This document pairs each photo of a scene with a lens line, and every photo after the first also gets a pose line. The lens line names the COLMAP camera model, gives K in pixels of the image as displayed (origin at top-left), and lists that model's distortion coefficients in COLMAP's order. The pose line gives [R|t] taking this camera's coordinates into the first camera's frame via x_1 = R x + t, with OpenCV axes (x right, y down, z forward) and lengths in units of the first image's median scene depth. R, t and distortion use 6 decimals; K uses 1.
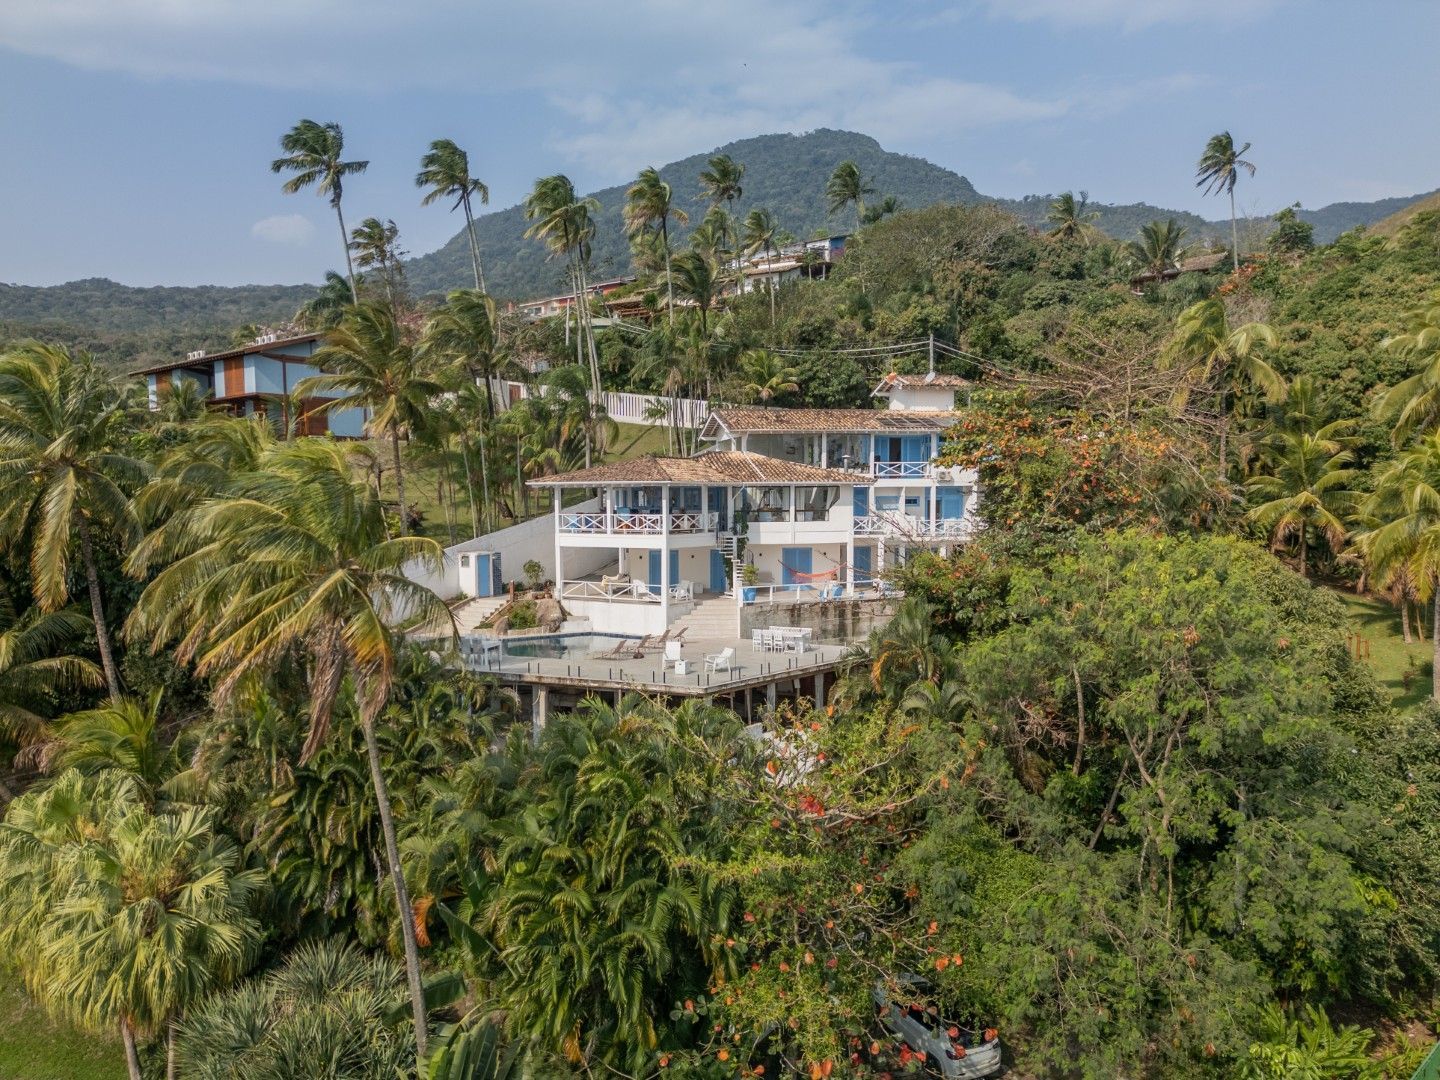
lens RADIAL K [[983.0, 0, 675.0], [0, 983.0, 568.4], [0, 0, 1]] dist [0.036475, -0.007687]
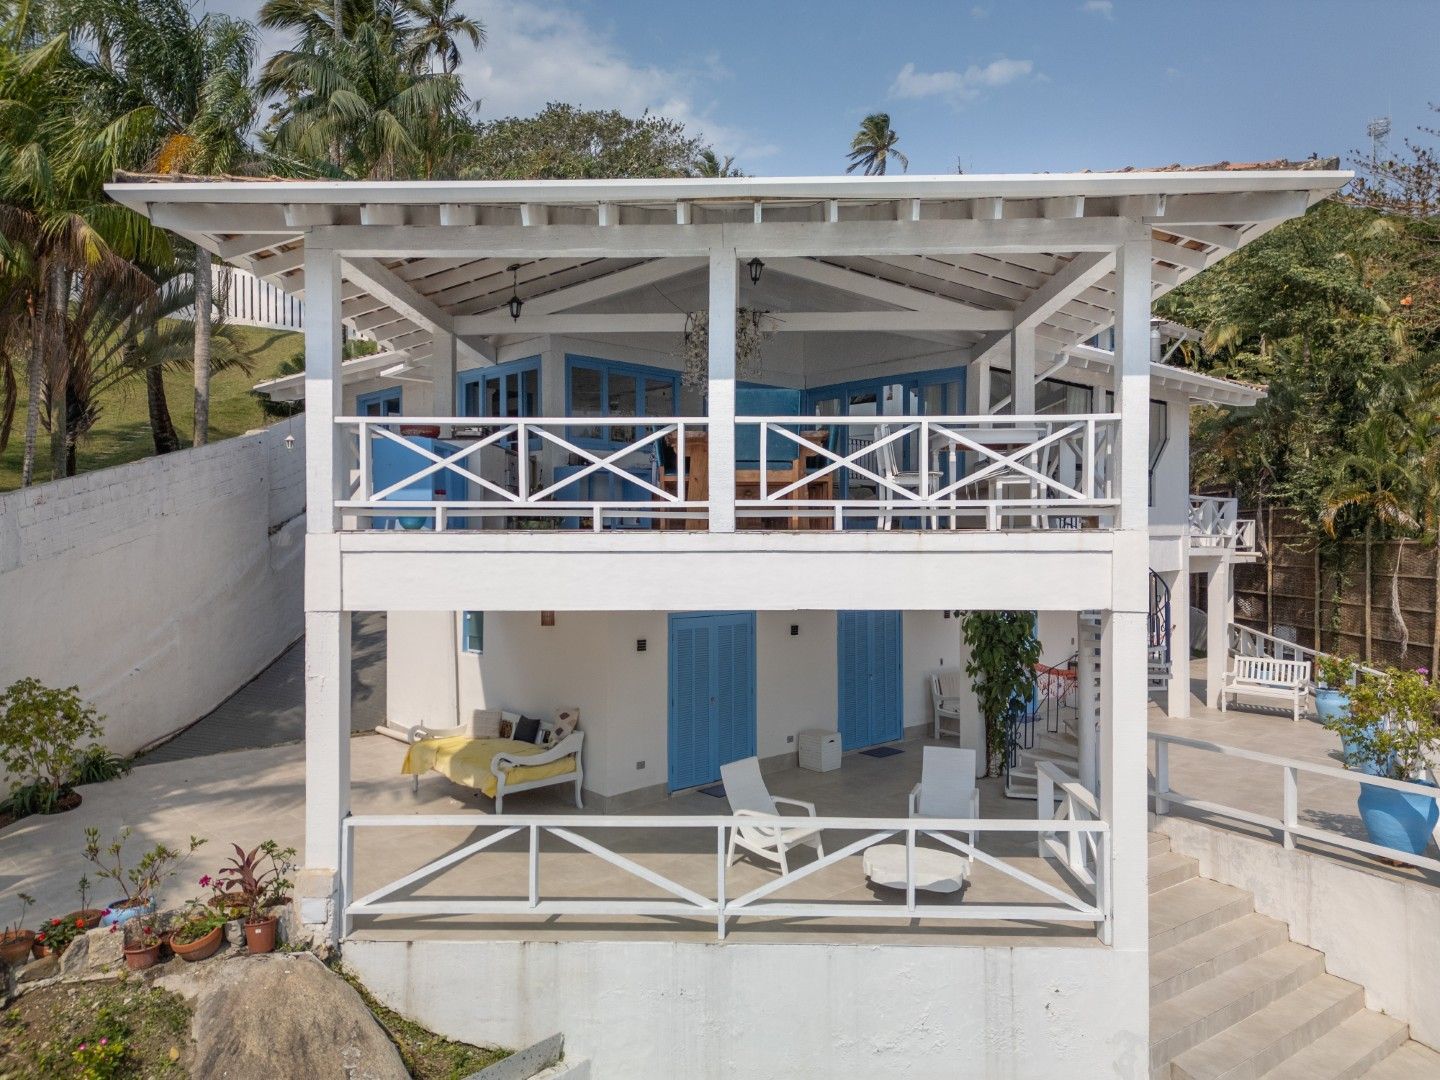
lens RADIAL K [[1009.9, 0, 697.7], [0, 1009.9, 538.3], [0, 0, 1]] dist [0.020288, -0.010544]
pose [[0.840734, 0.004235, 0.541432, -0.156130], [0.033591, 0.997635, -0.059963, -0.022655], [-0.540406, 0.068600, 0.838603, 0.812799]]
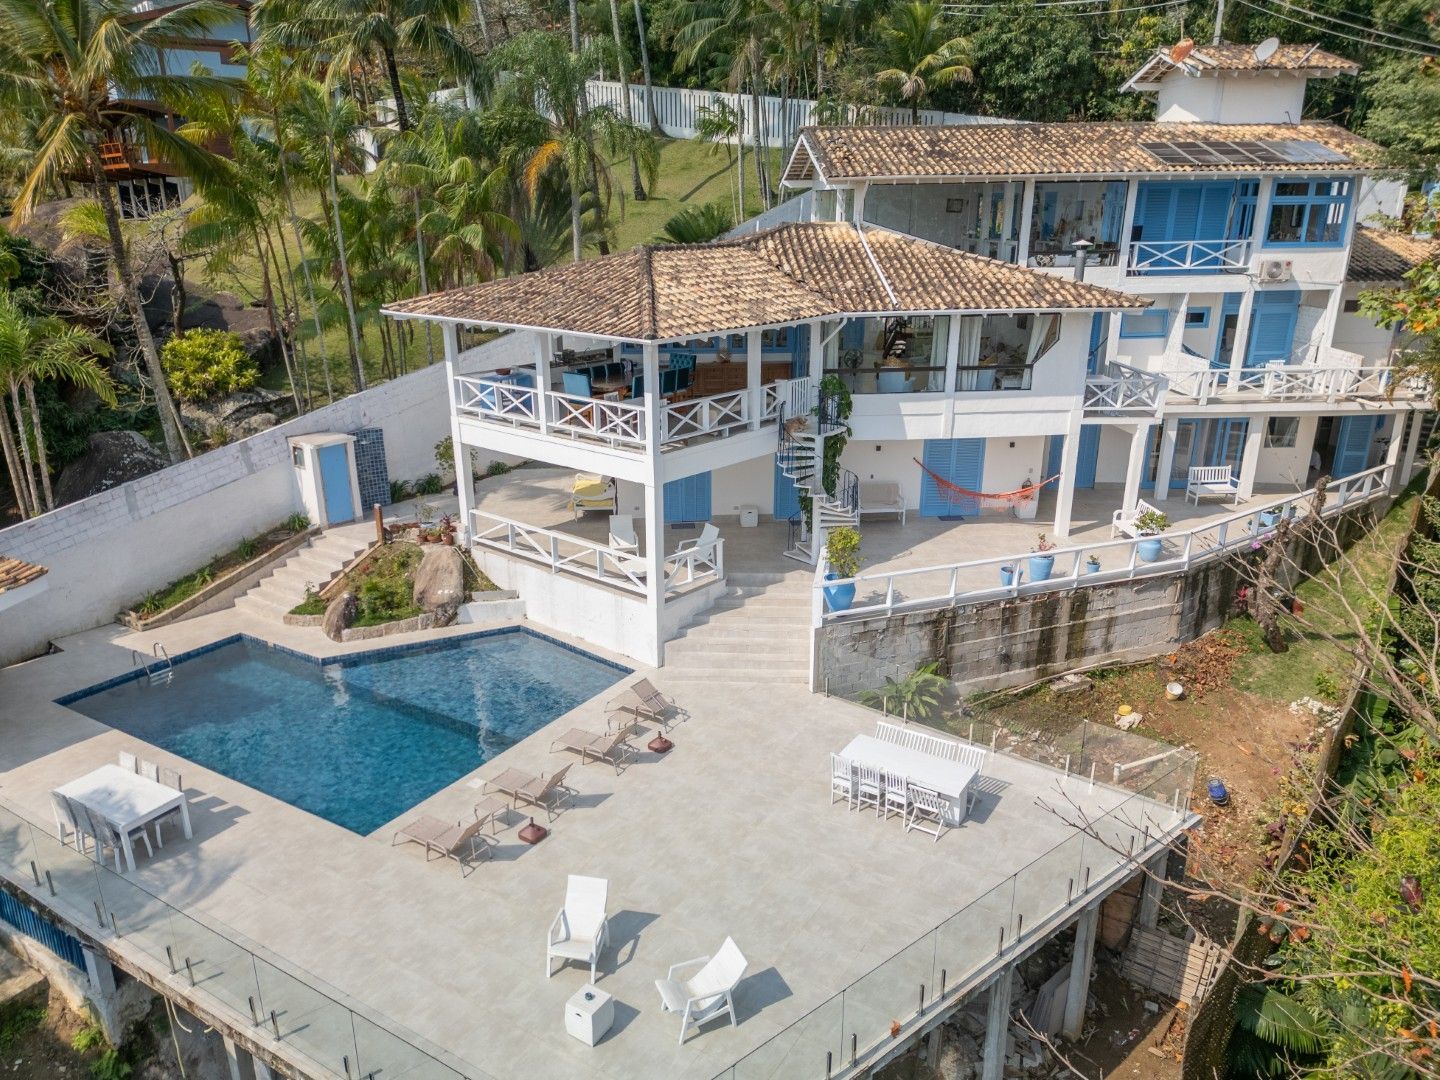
lens RADIAL K [[1009.9, 0, 692.1], [0, 1009.9, 556.1], [0, 0, 1]] dist [0.020288, -0.010544]
pose [[0.993564, 0.033060, -0.108344, 0.052541], [-0.003895, 0.965868, 0.259006, -0.097072], [0.113208, -0.256917, 0.959780, 0.509278]]
